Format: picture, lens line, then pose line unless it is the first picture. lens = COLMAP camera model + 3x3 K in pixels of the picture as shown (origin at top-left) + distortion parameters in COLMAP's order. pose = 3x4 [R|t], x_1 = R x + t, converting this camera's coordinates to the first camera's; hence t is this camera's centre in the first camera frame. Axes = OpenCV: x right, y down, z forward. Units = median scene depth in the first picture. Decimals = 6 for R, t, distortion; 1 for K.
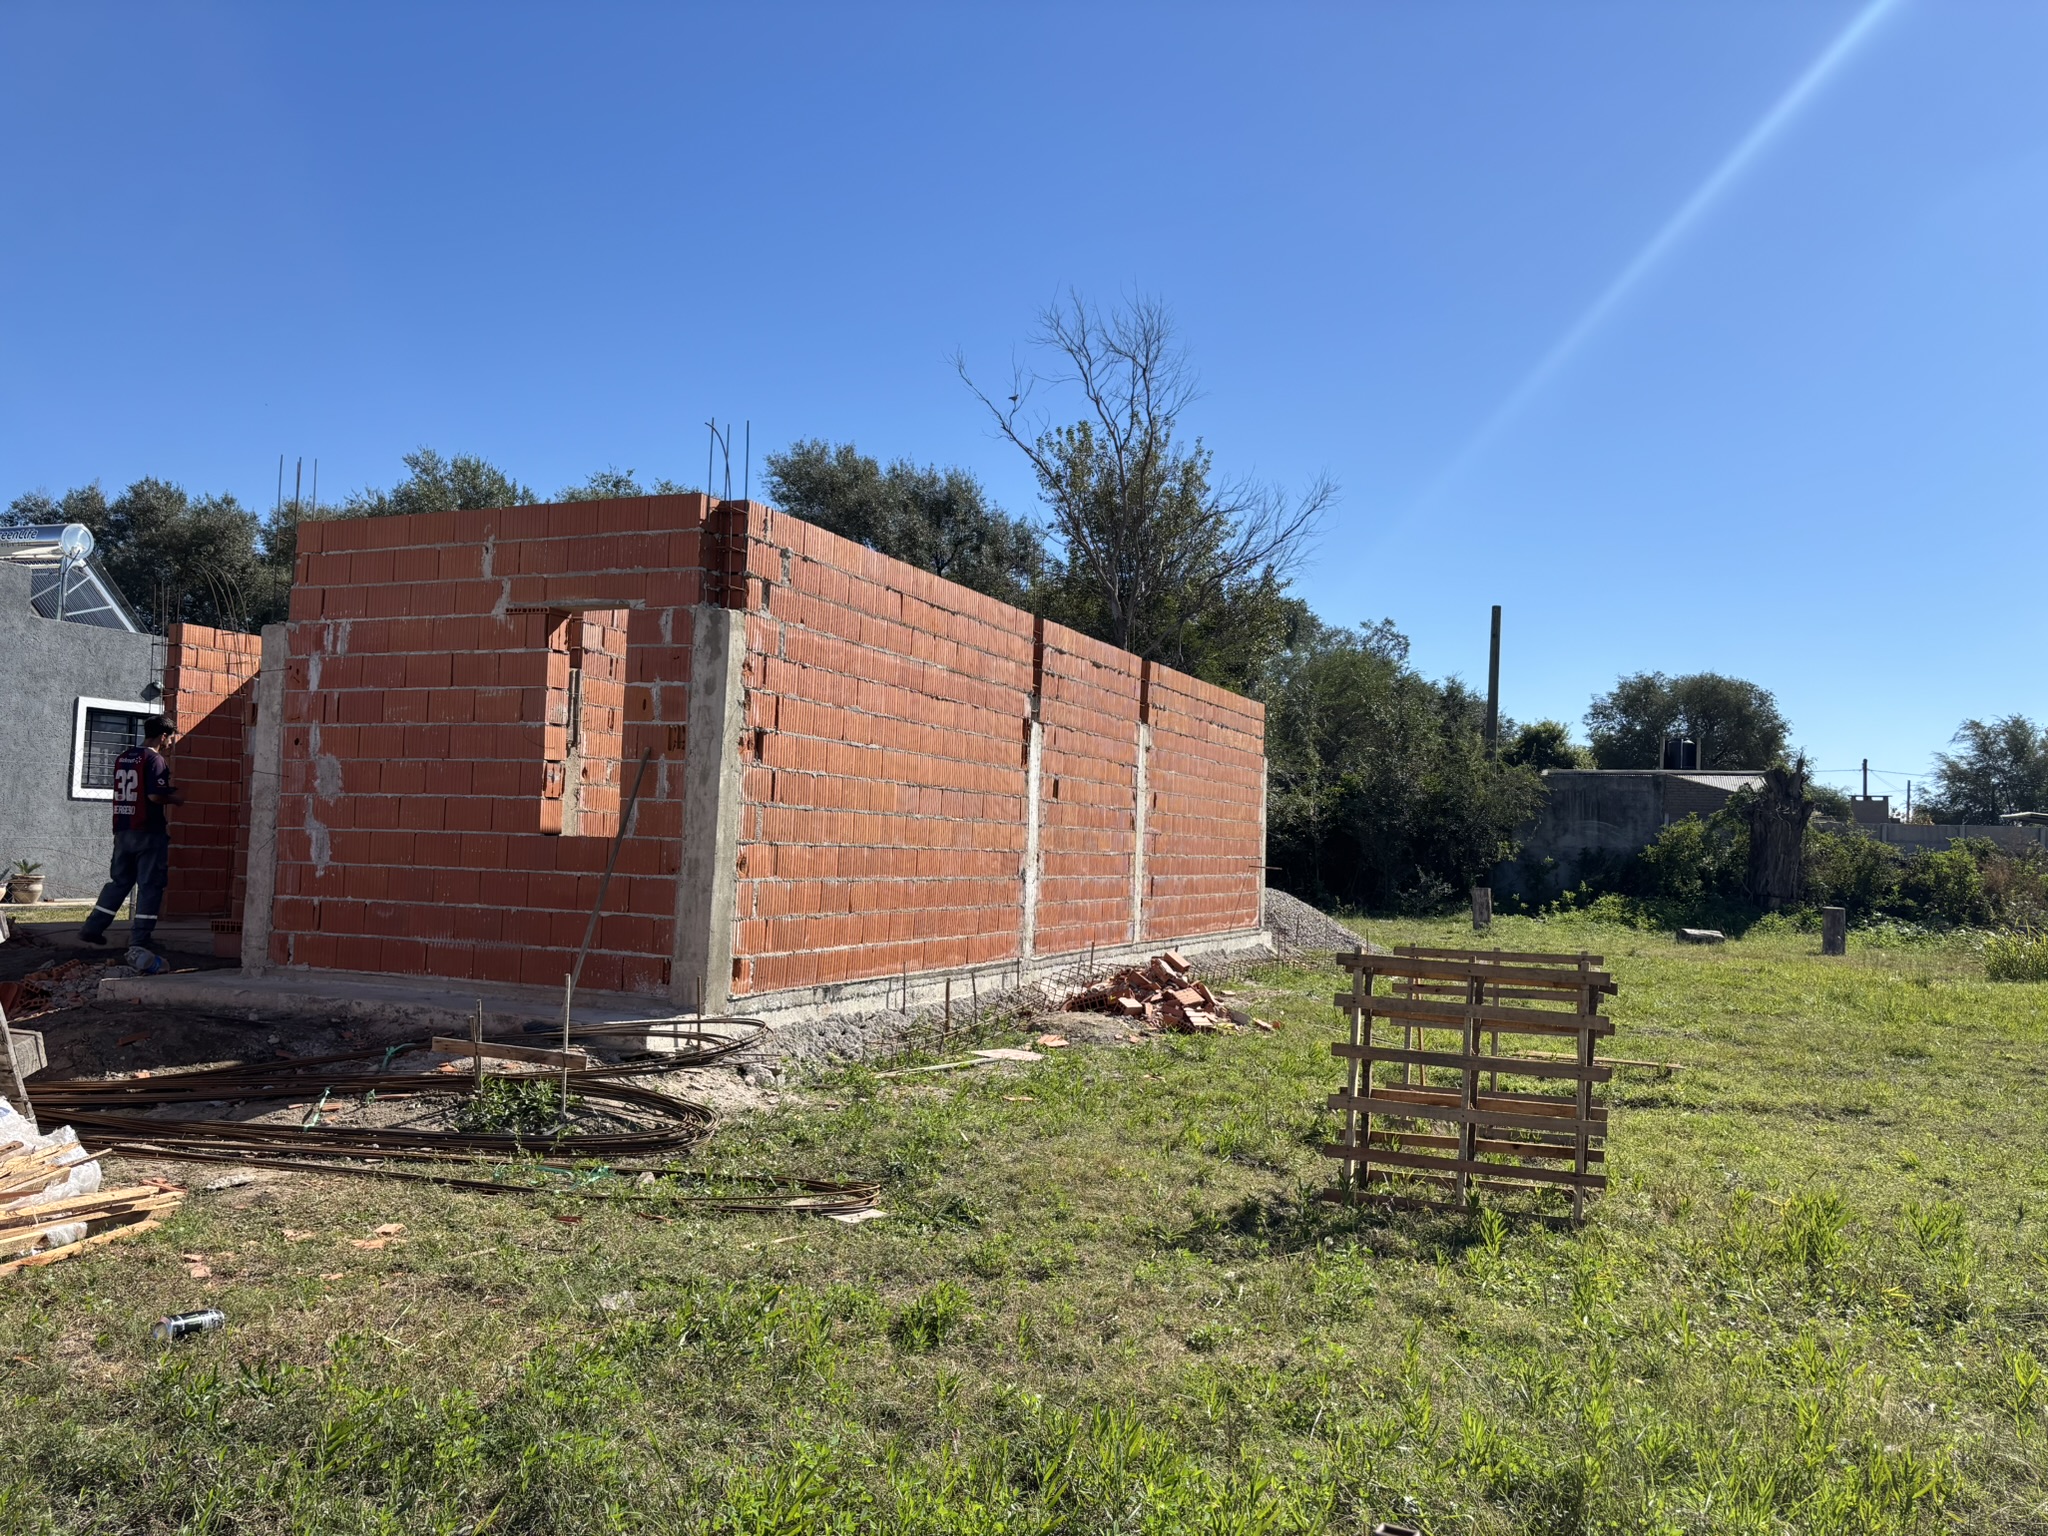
lens RADIAL K [[1553.2, 0, 1024.8], [0, 1553.2, 770.1], [0, 0, 1]] dist [0.026553, -0.024420]
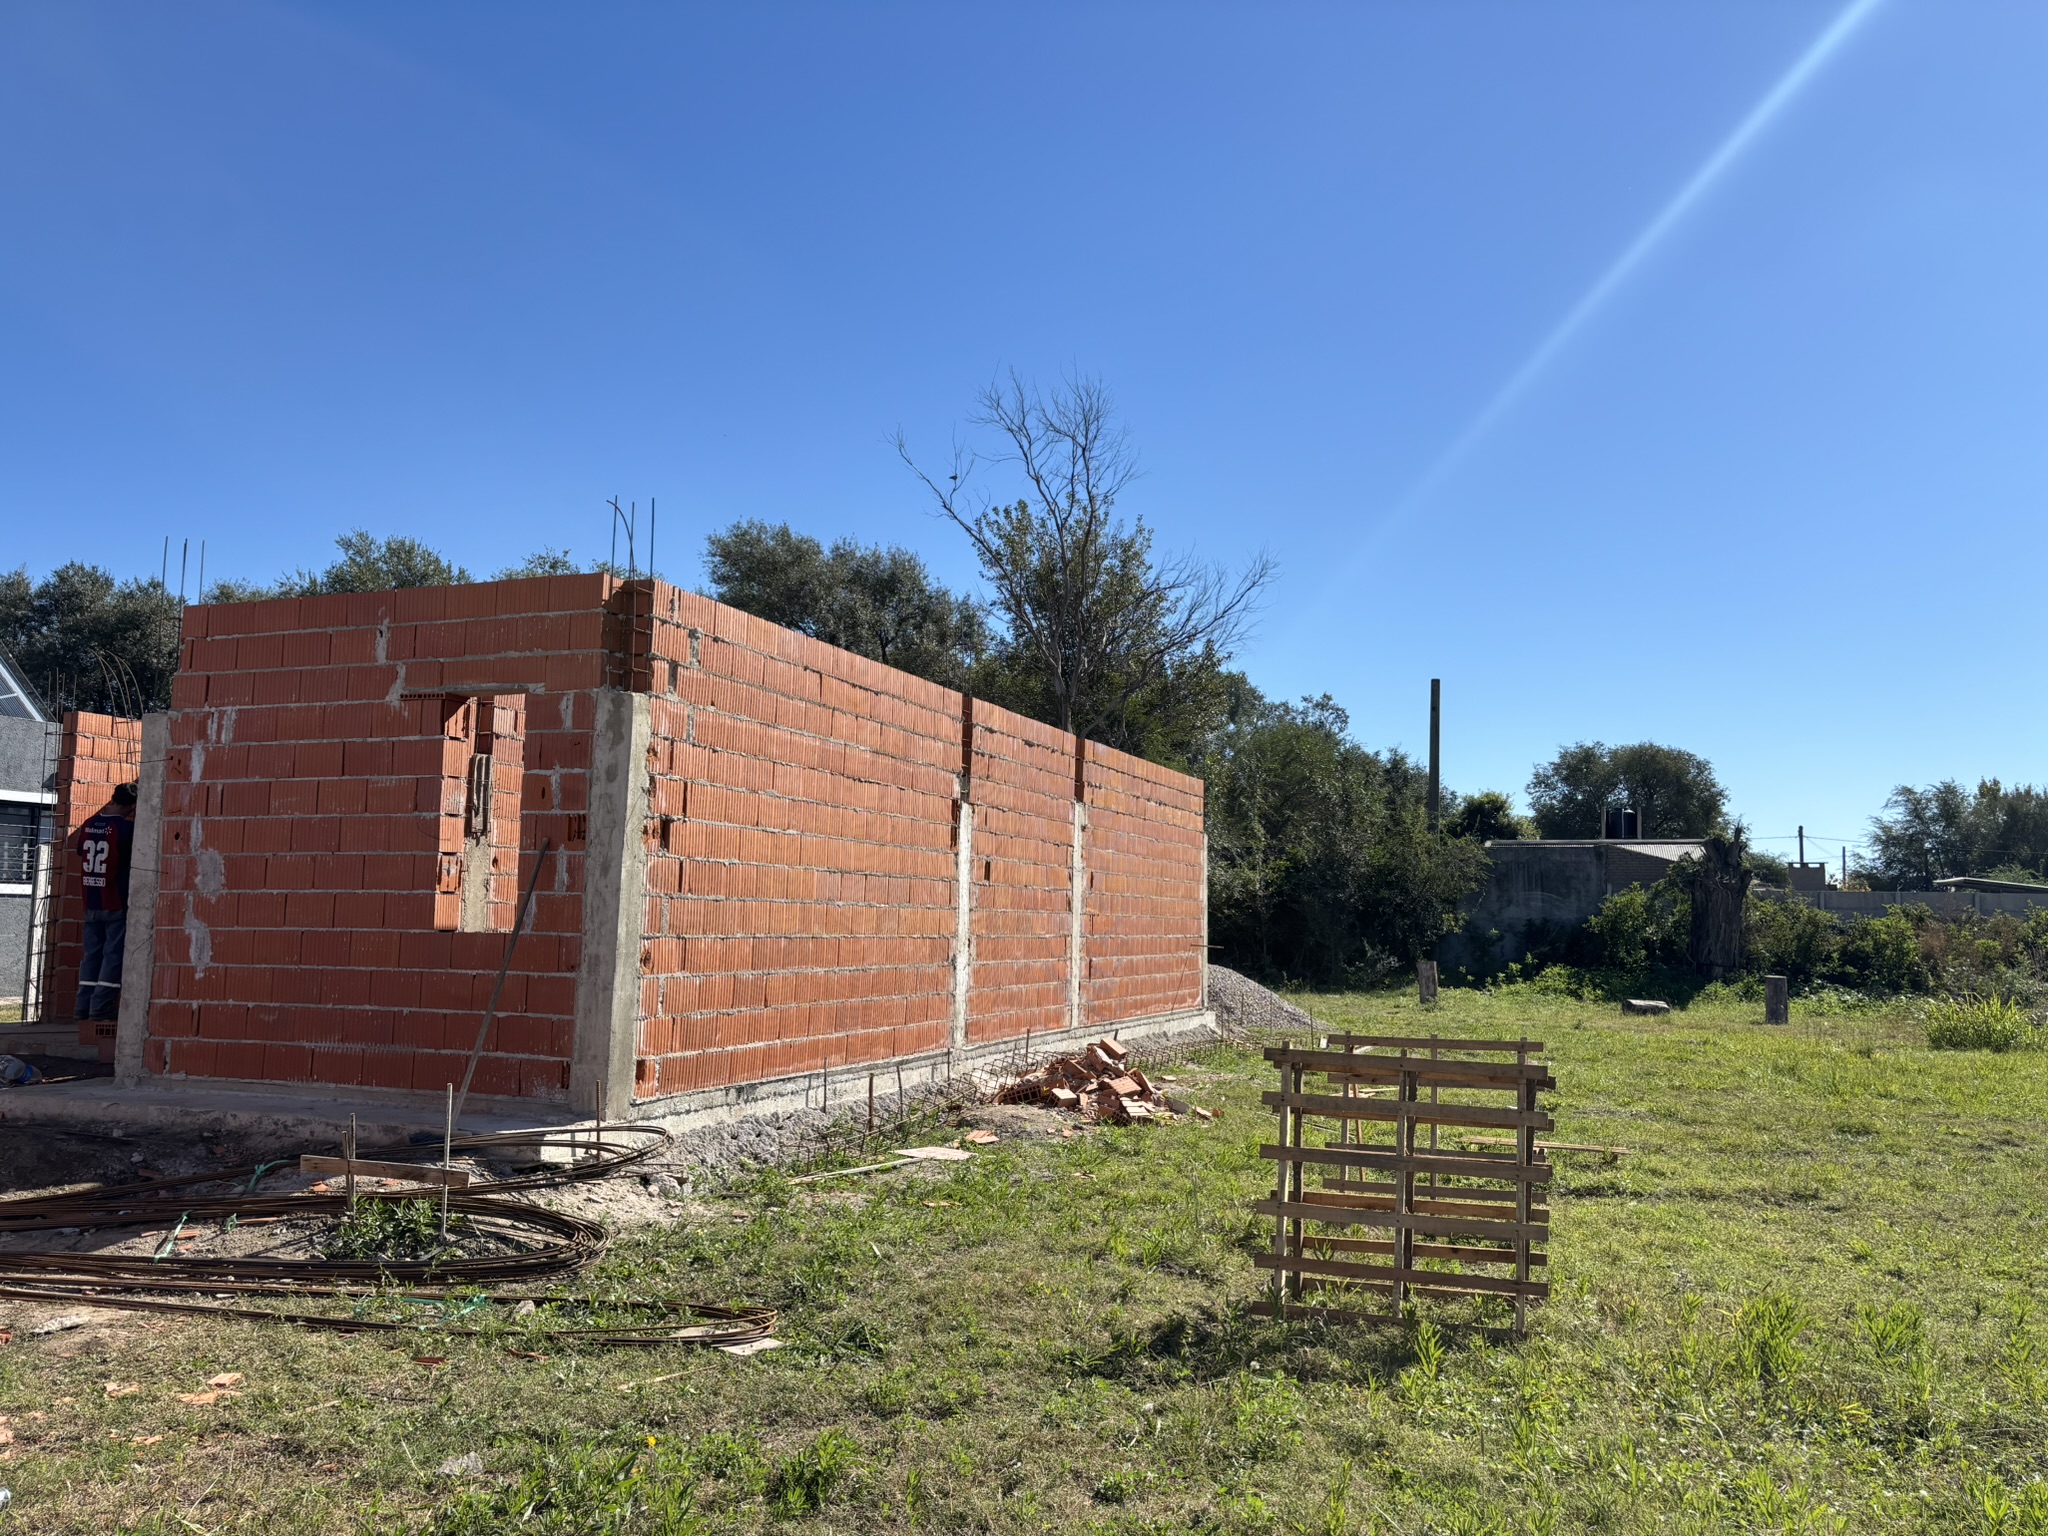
lens RADIAL K [[1553.2, 0, 1027.4], [0, 1553.2, 771.6], [0, 0, 1]] dist [0.026553, -0.024420]
pose [[0.999353, -0.011564, 0.034063, 0.017904], [0.013181, 0.998779, -0.047617, -0.005347], [-0.033470, 0.048035, 0.998285, 0.032619]]
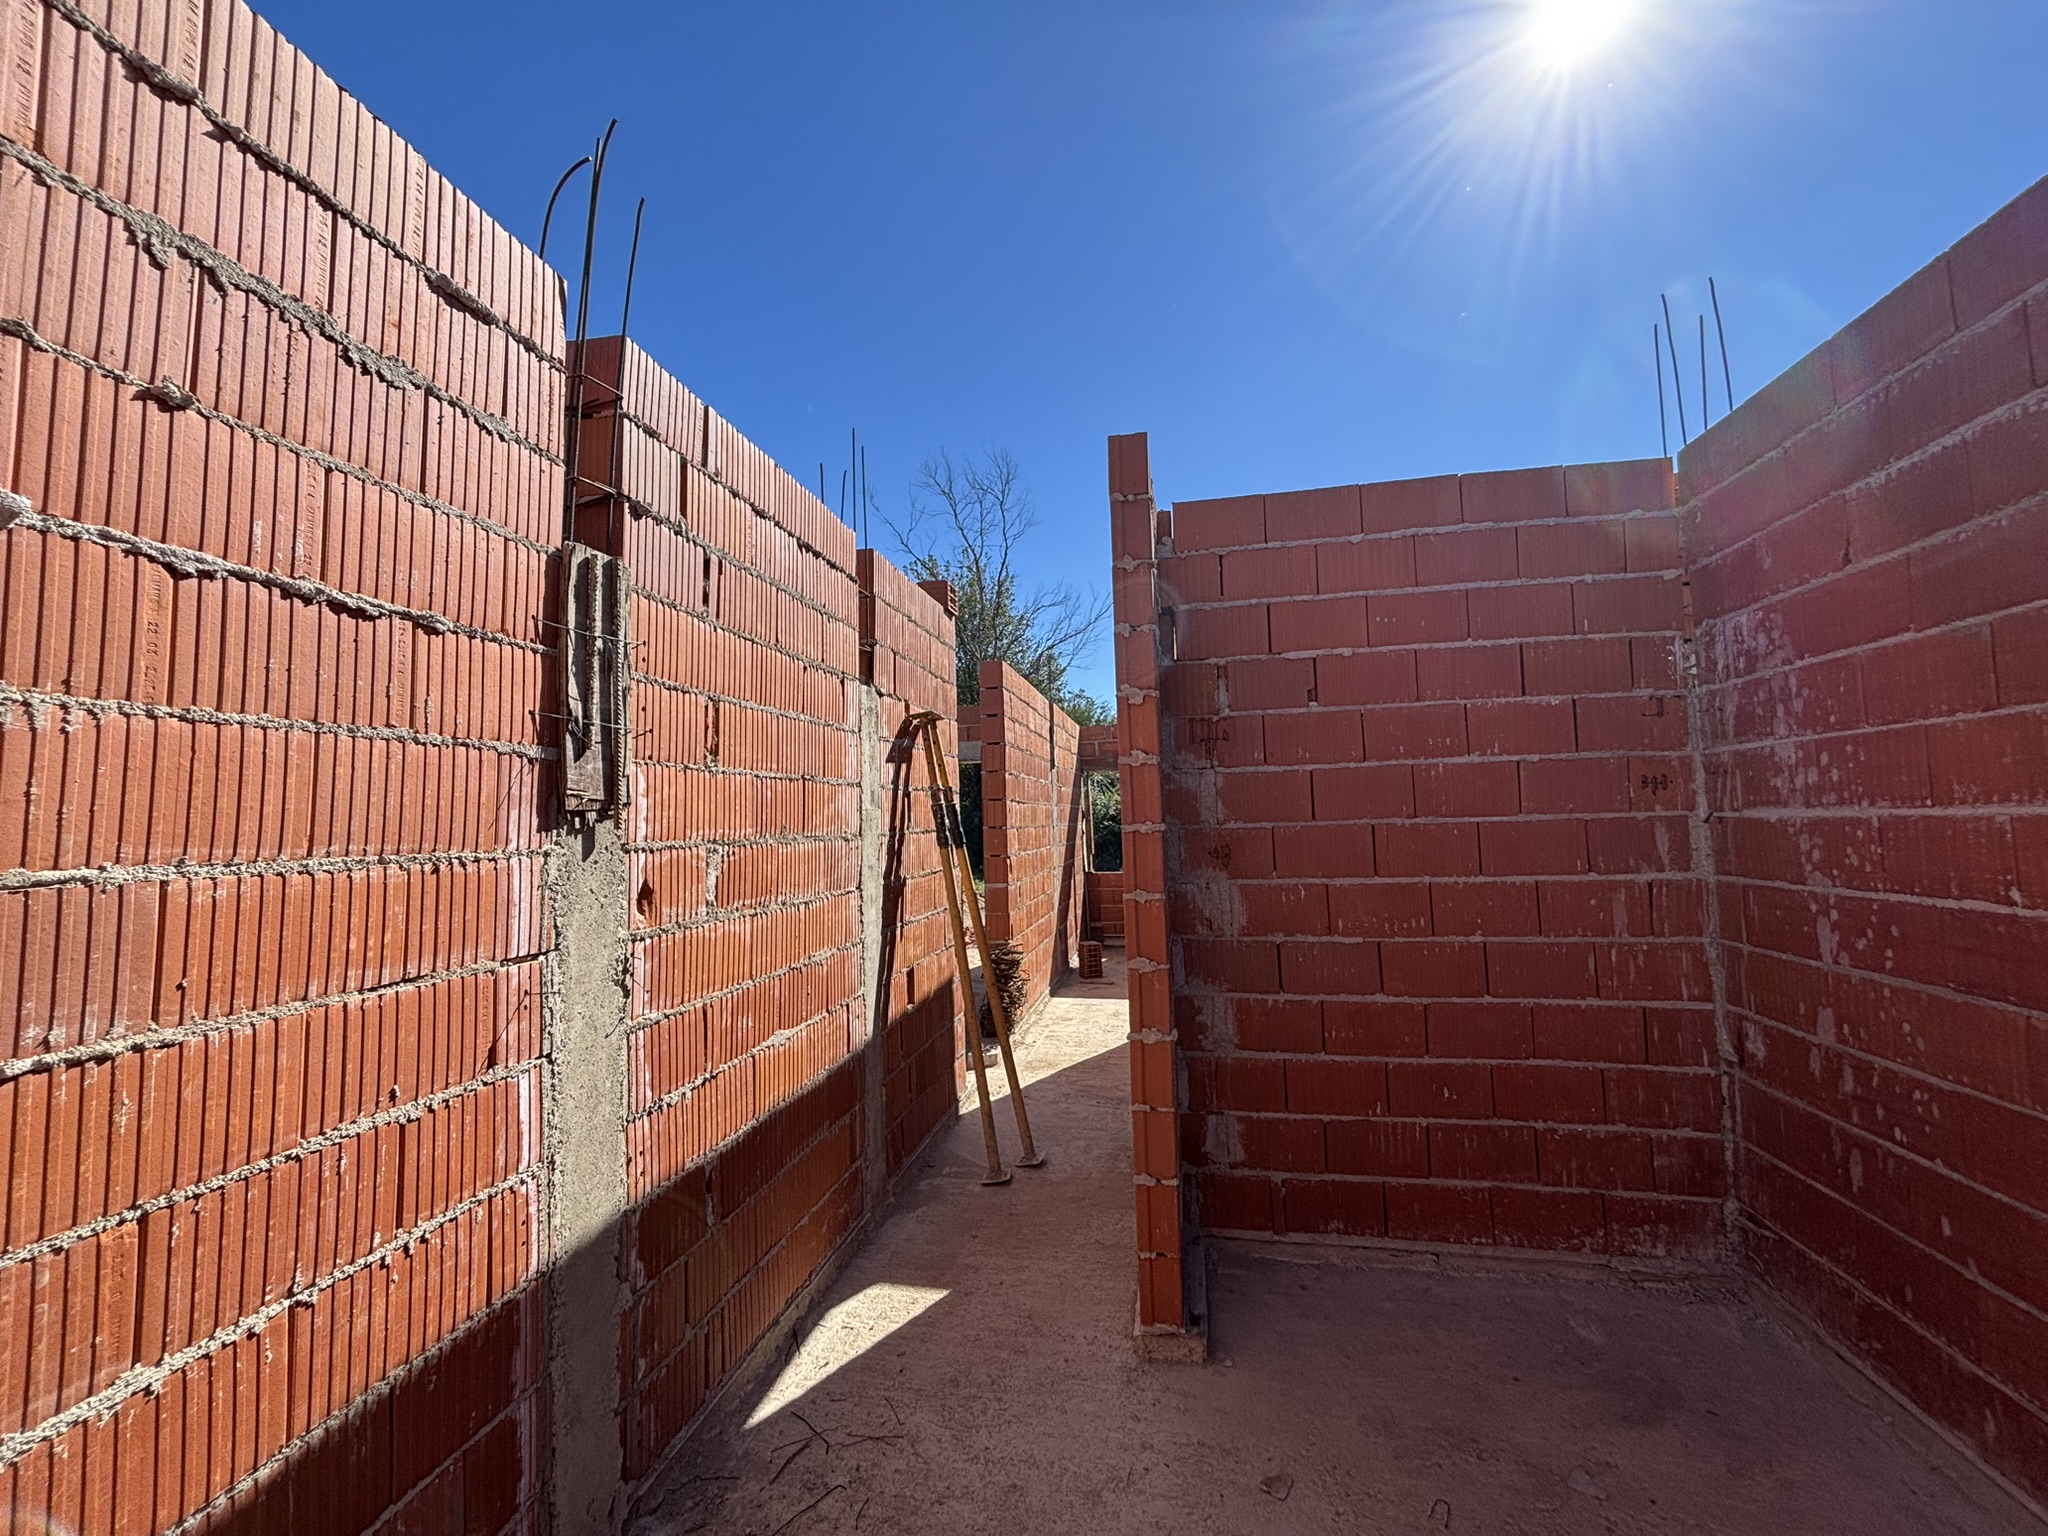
lens RADIAL K [[827.1, 0, 1022.3], [0, 827.1, 762.2], [0, 0, 1]] dist [0.002444, -0.001229]
pose [[0.979892, -0.038953, 0.195687, -0.310934], [0.040867, 0.999148, -0.005748, -0.027830], [-0.195297, 0.013630, 0.980650, 1.063974]]
